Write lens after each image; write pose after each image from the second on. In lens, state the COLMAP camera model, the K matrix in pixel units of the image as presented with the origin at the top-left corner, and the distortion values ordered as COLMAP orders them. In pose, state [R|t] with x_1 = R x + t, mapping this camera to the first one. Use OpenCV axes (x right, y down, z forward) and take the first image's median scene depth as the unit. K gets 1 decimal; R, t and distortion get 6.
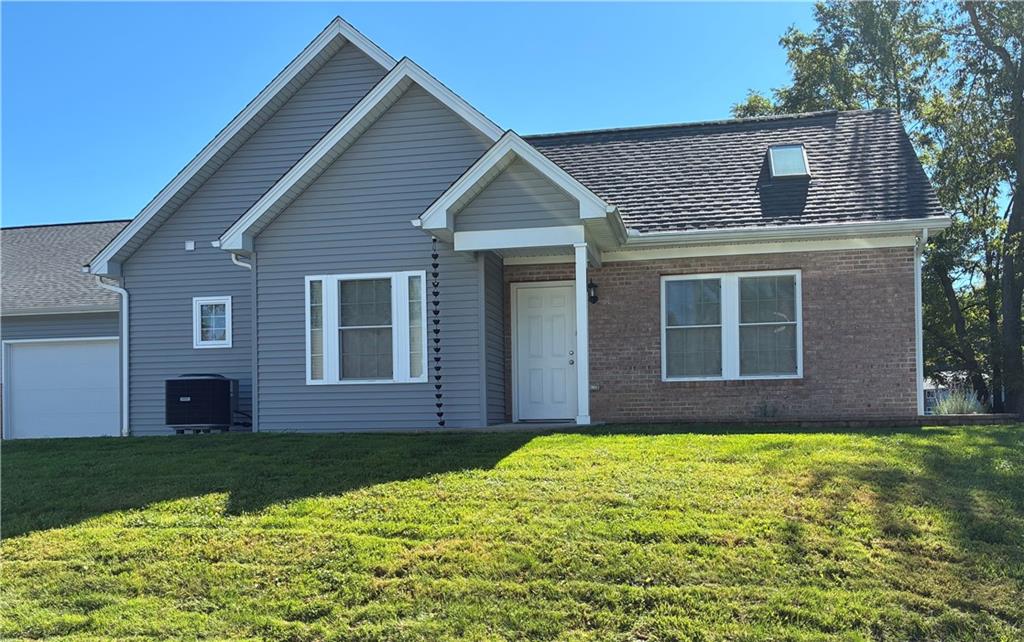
lens RADIAL K [[792.9, 0, 511.9], [0, 792.9, 319.9], [0, 0, 1]] dist [-0.010962, -0.002347]
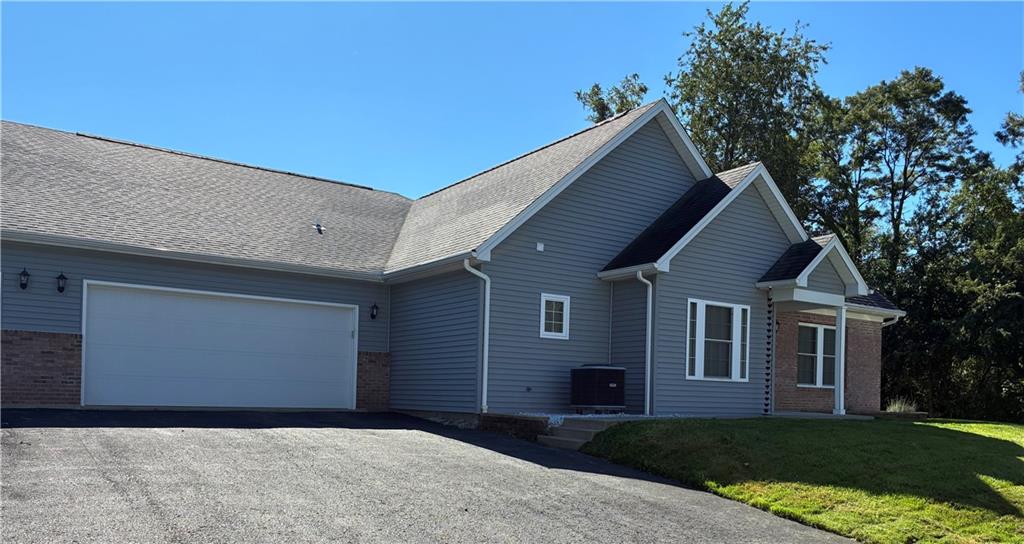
lens RADIAL K [[770.6, 0, 511.6], [0, 770.6, 272.7], [0, 0, 1]] dist [-0.005205, -0.000763]
pose [[0.733985, 0.142432, 0.664063, -1.328714], [-0.121536, 0.989525, -0.077906, 0.039720], [-0.668203, -0.023526, 0.743607, 0.222483]]
